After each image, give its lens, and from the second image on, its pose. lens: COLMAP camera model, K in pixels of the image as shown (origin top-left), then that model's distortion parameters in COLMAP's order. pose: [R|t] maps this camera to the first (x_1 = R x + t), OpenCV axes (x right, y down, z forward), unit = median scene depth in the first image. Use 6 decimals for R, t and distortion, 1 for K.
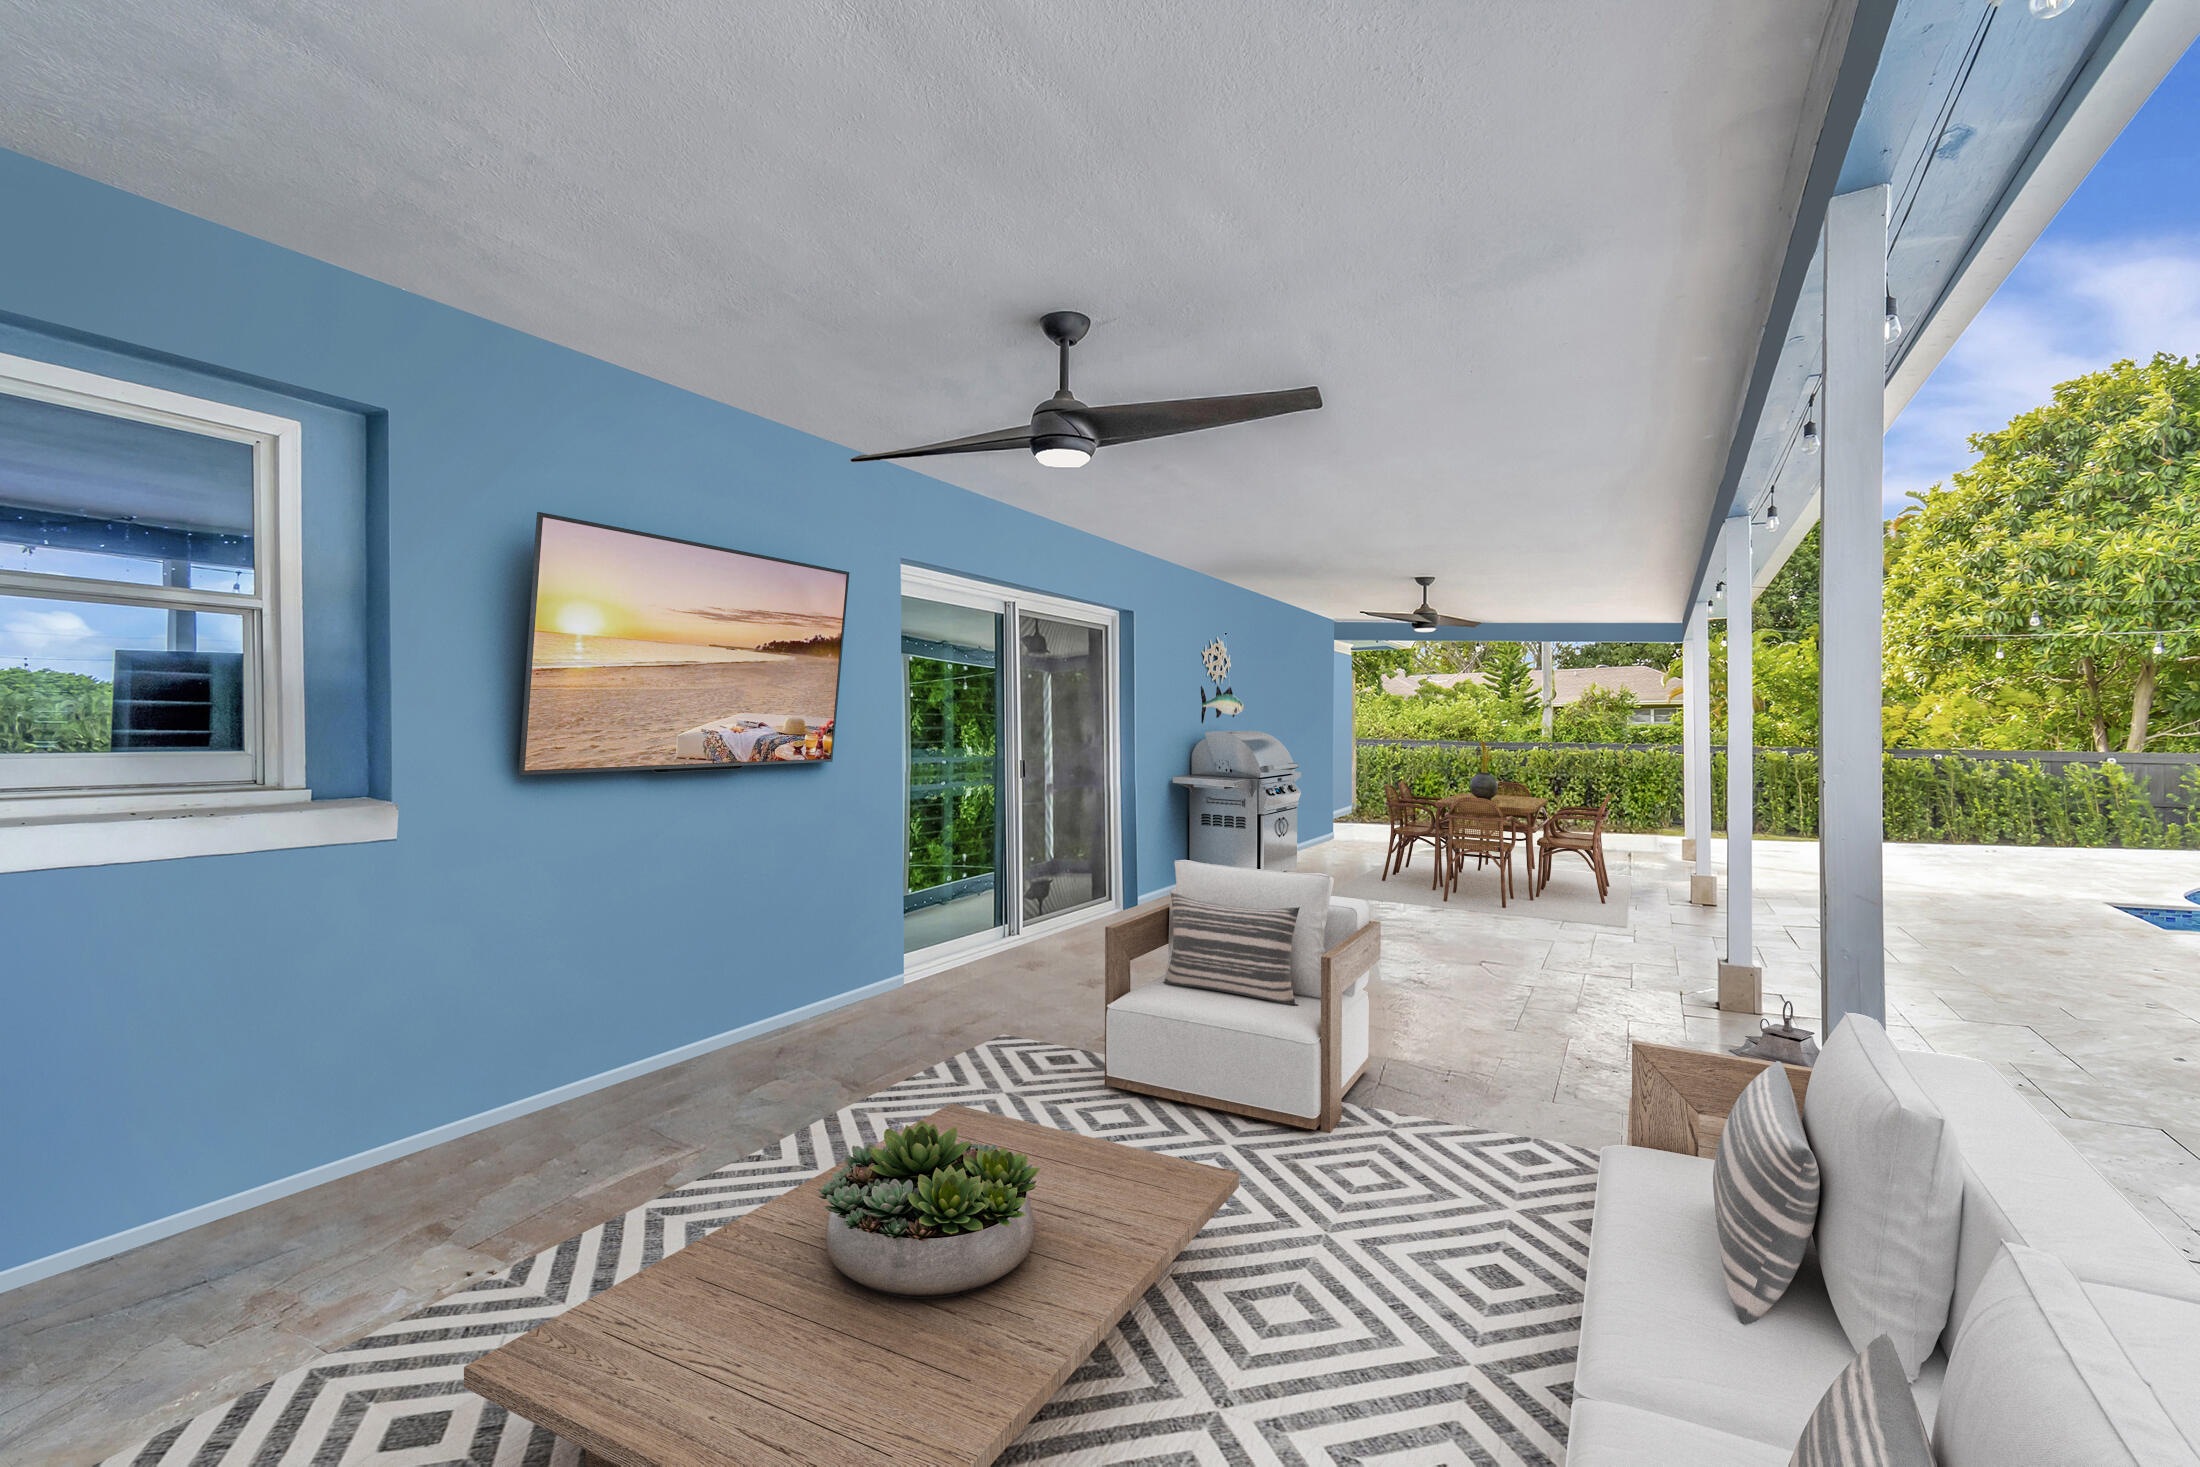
lens RADIAL K [[978.6, 0, 1092.1], [0, 978.6, 729.9], [0, 0, 1]] dist [0.001219, -0.000576]
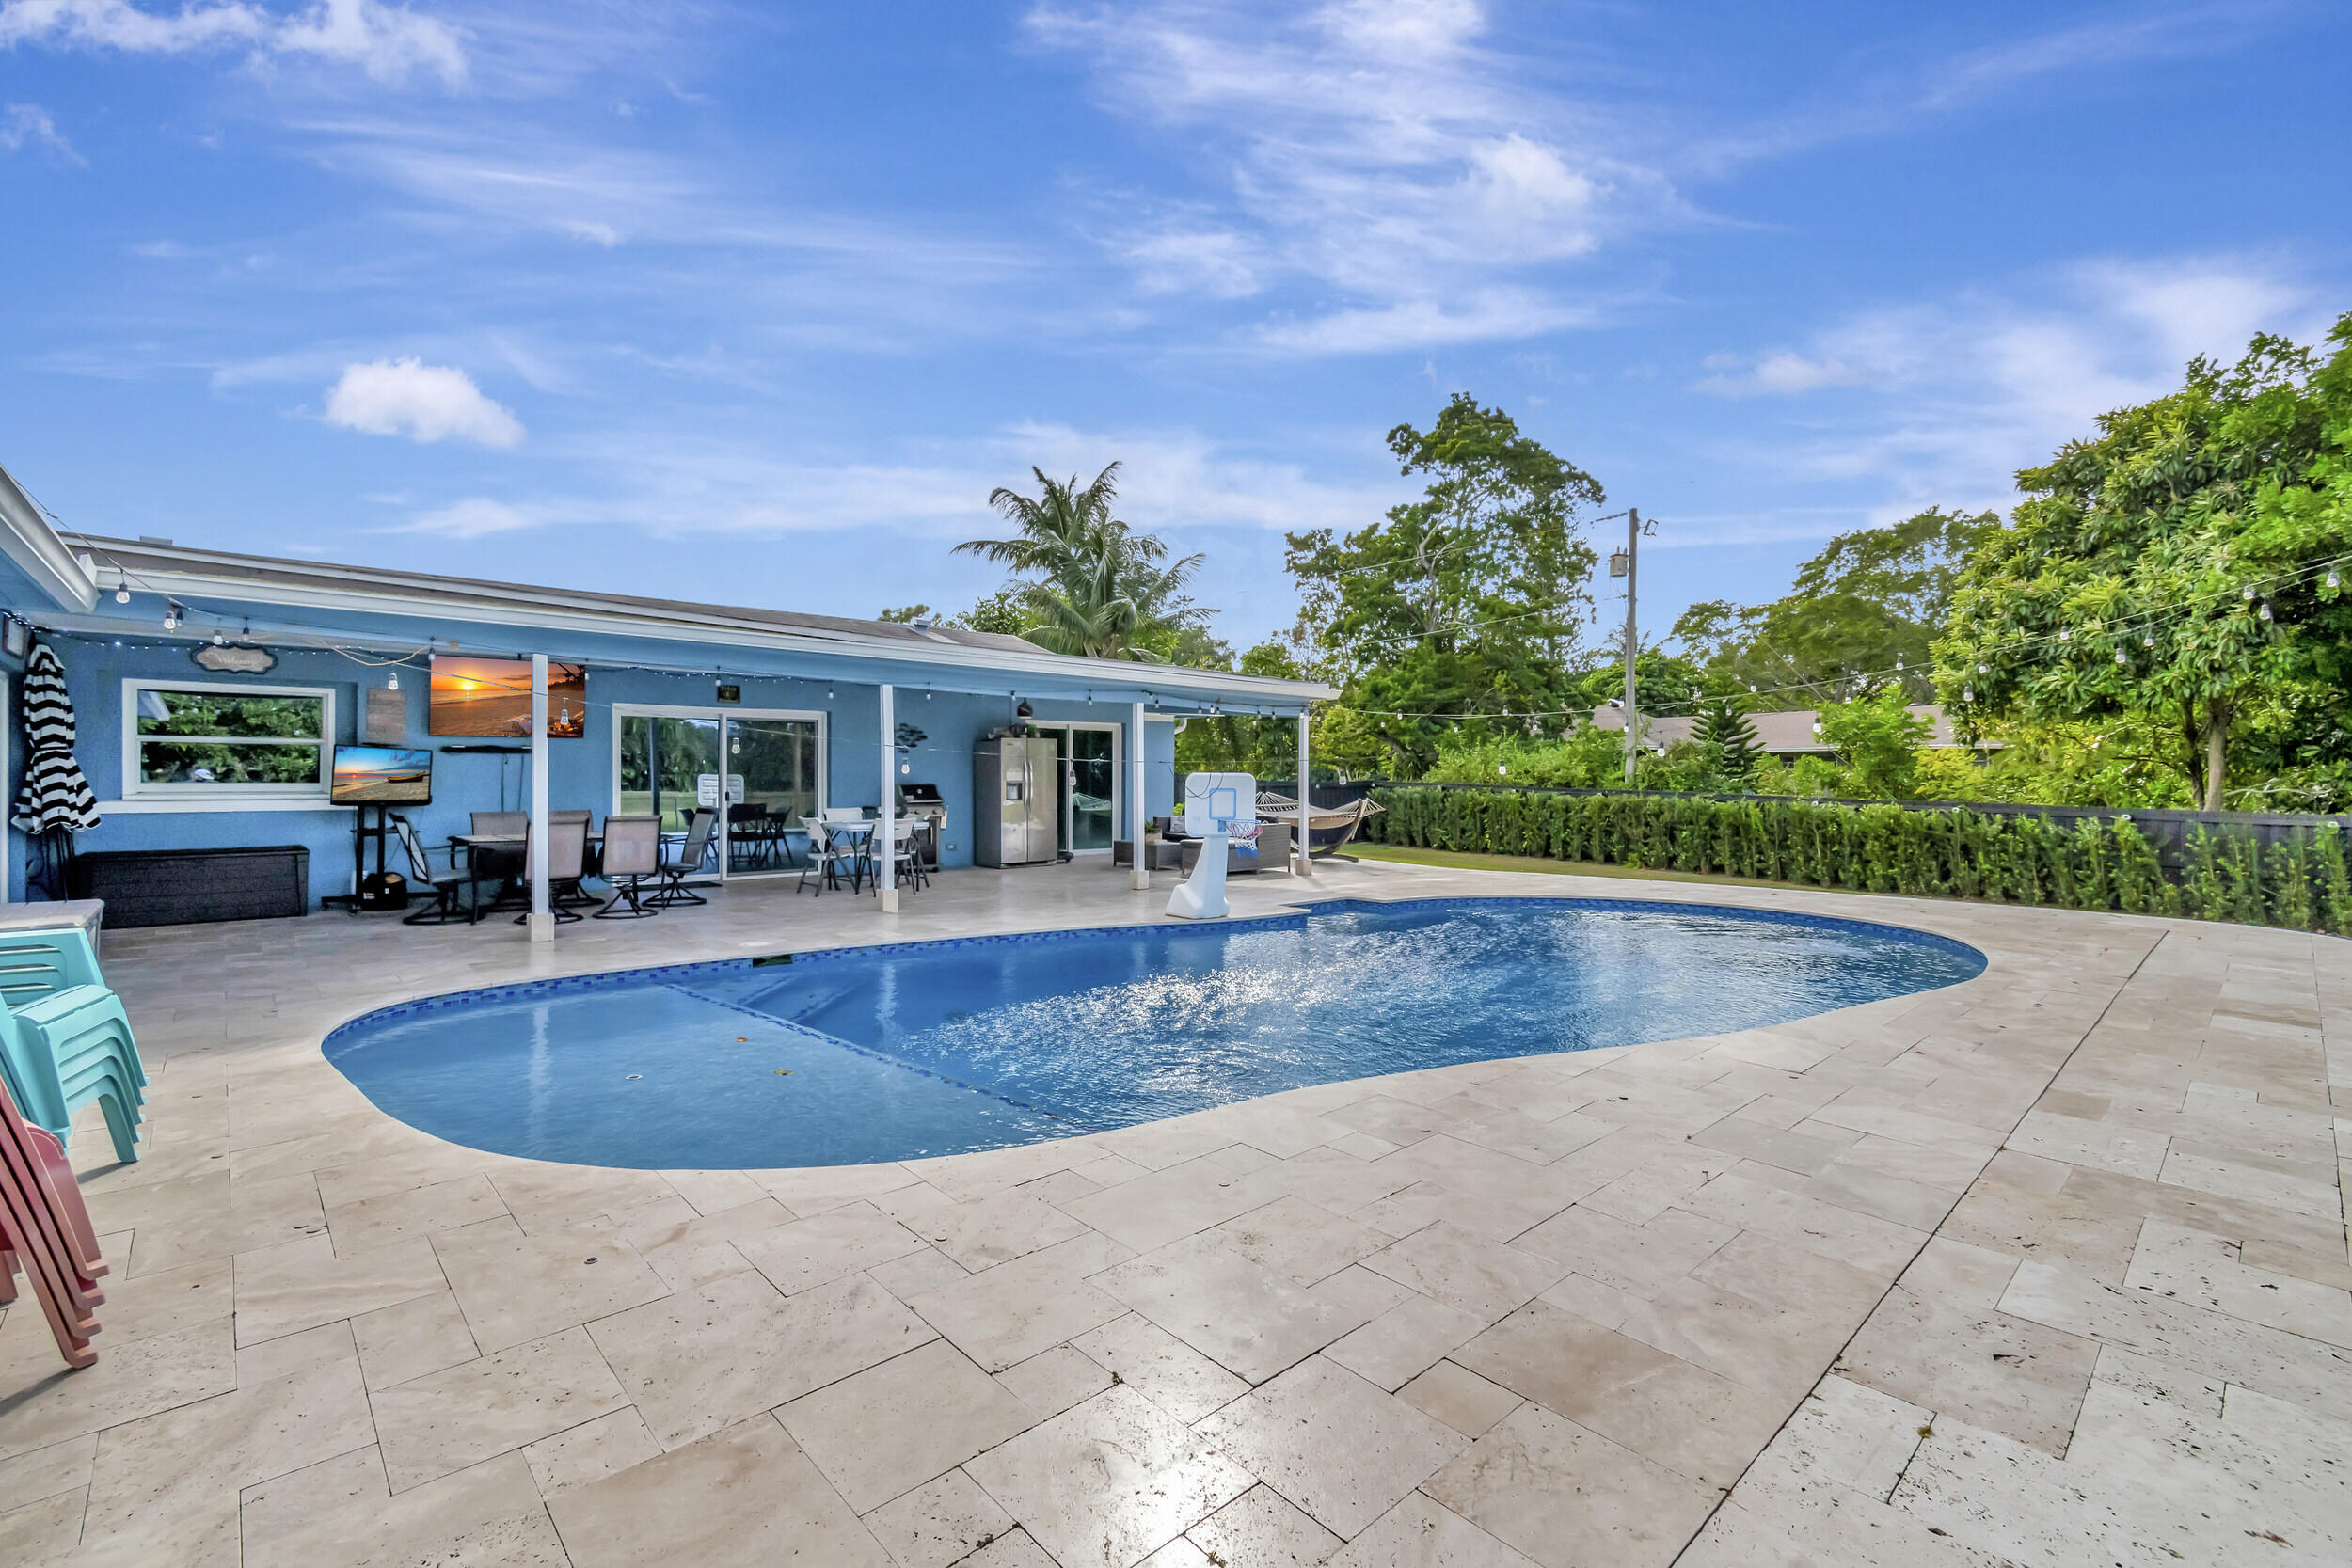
lens RADIAL K [[1036.9, 0, 1164.6], [0, 1036.9, 775.4], [0, 0, 1]] dist [0.001170, 0.000125]
pose [[0.951816, 0.009316, -0.306529, 0.452217], [-0.008585, 0.999956, 0.003735, -0.004055], [0.306550, -0.000923, 0.951854, -0.237281]]
